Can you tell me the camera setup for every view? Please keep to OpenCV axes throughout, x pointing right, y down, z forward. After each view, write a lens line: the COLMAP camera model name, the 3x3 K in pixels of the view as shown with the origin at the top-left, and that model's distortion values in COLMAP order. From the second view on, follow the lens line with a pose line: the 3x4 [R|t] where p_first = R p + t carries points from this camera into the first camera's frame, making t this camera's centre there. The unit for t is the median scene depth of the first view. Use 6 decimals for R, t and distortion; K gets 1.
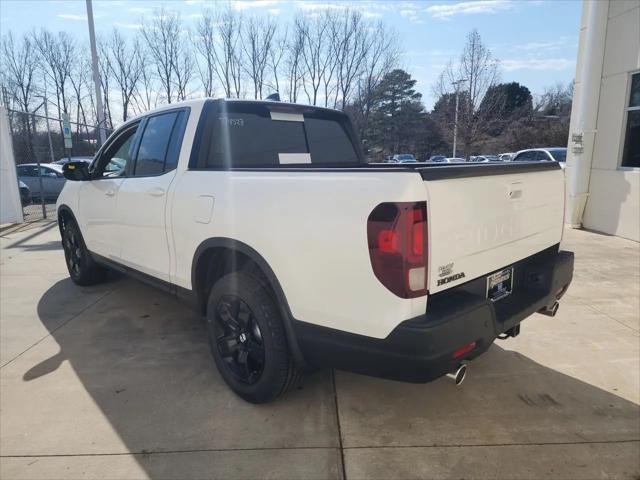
lens RADIAL K [[421.9, 0, 320.3], [0, 421.9, 231.9], [0, 0, 1]] dist [0.065153, -0.038114]
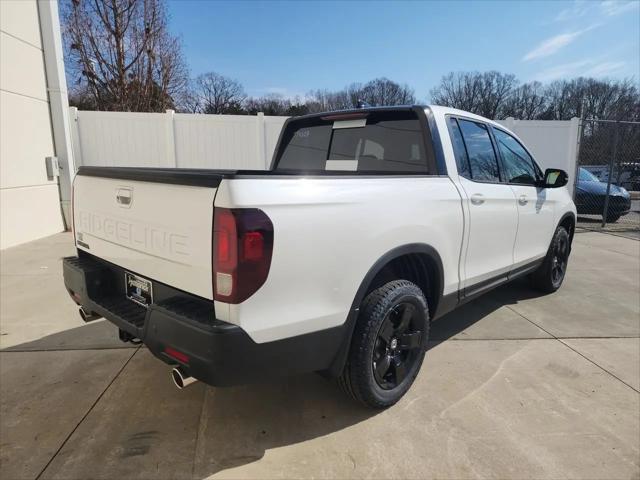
lens RADIAL K [[427.2, 0, 320.0], [0, 427.2, 240.0], [0, 0, 1]] dist [0.030326, -0.001811]
pose [[0.046508, 0.180134, -0.982542, 0.661323], [-0.182375, 0.968605, 0.168946, -0.111970], [0.982128, 0.171334, 0.077900, 0.616702]]
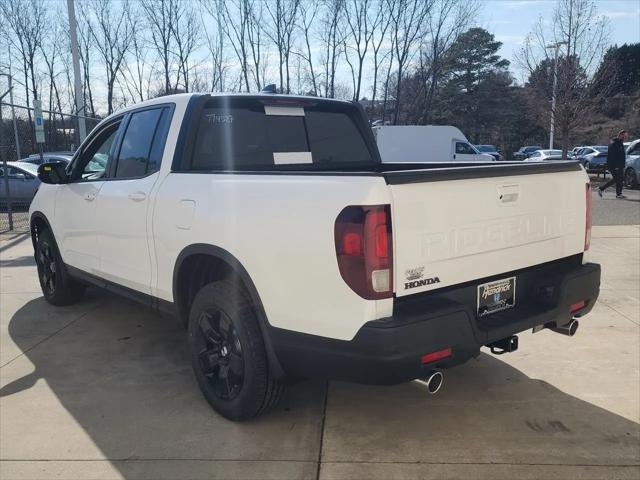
lens RADIAL K [[582.6, 0, 328.3], [0, 582.6, 242.5], [0, 0, 1]] dist [0.045722, -0.001582]
pose [[0.997550, 0.004505, -0.069807, 0.067507], [-0.005642, 0.999854, -0.016113, 0.014384], [0.069724, 0.016468, 0.997430, -0.136532]]
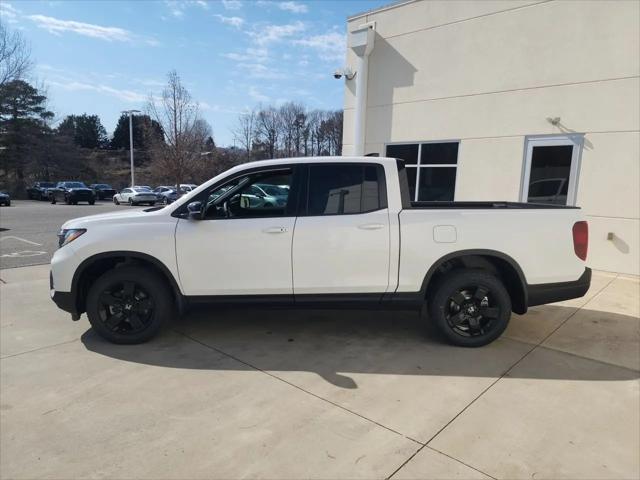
lens RADIAL K [[423.3, 0, 321.9], [0, 423.3, 241.0], [0, 0, 1]] dist [0.077447, -0.064649]
pose [[0.689089, -0.072594, 0.721031, -0.868605], [0.106288, 0.994334, -0.001469, -0.037138], [-0.716840, 0.077650, 0.692901, 0.122268]]
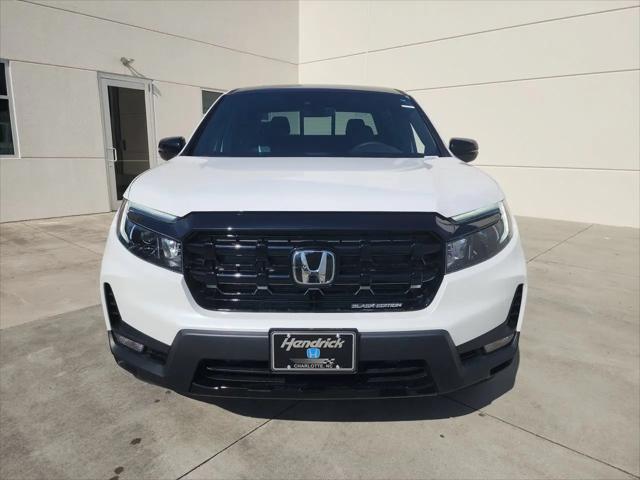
lens RADIAL K [[427.2, 0, 320.0], [0, 427.2, 240.0], [0, 0, 1]] dist [0.030326, -0.001811]
pose [[-0.717594, -0.145513, 0.681091, -0.756705], [0.127117, 0.934139, 0.333506, -0.229086], [-0.684763, 0.325899, -0.651835, 1.408995]]
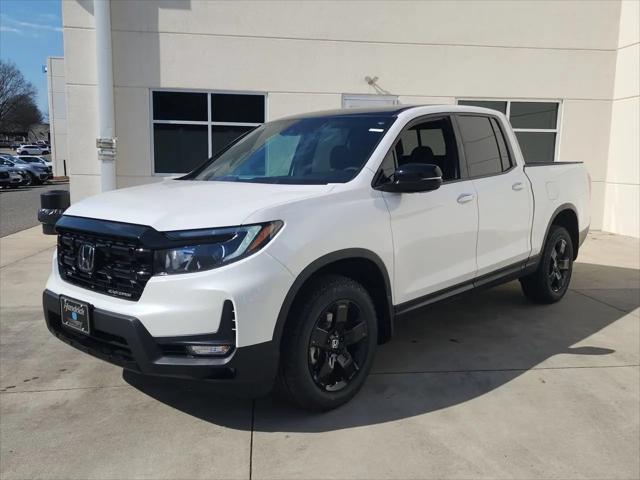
lens RADIAL K [[582.6, 0, 328.3], [0, 582.6, 242.5], [0, 0, 1]] dist [0.045722, -0.001582]
pose [[-0.073064, -0.129663, 0.988863, -1.182982], [0.178929, 0.973721, 0.140898, -0.160804], [-0.981145, 0.187231, -0.047943, 0.978774]]
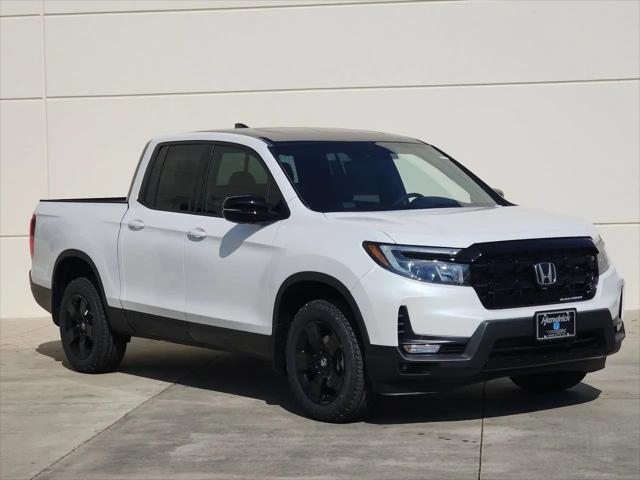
lens RADIAL K [[1481.5, 0, 320.0], [0, 1481.5, 240.0], [0, 0, 1]] dist [-0.071526, -0.147389]
pose [[-0.988194, 0.023431, 0.151404, -0.538080], [0.055149, 0.976392, 0.208850, -0.523859], [-0.142936, 0.214734, -0.966157, 2.939081]]
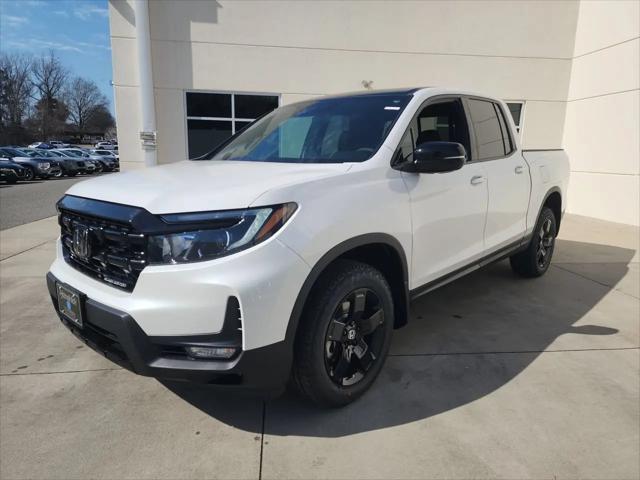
lens RADIAL K [[427.2, 0, 320.0], [0, 427.2, 240.0], [0, 0, 1]] dist [0.030326, -0.001811]
pose [[-0.059167, -0.184702, 0.981012, -0.967936], [0.174405, 0.965706, 0.192340, -0.144279], [-0.982895, 0.182474, -0.024925, 0.987189]]
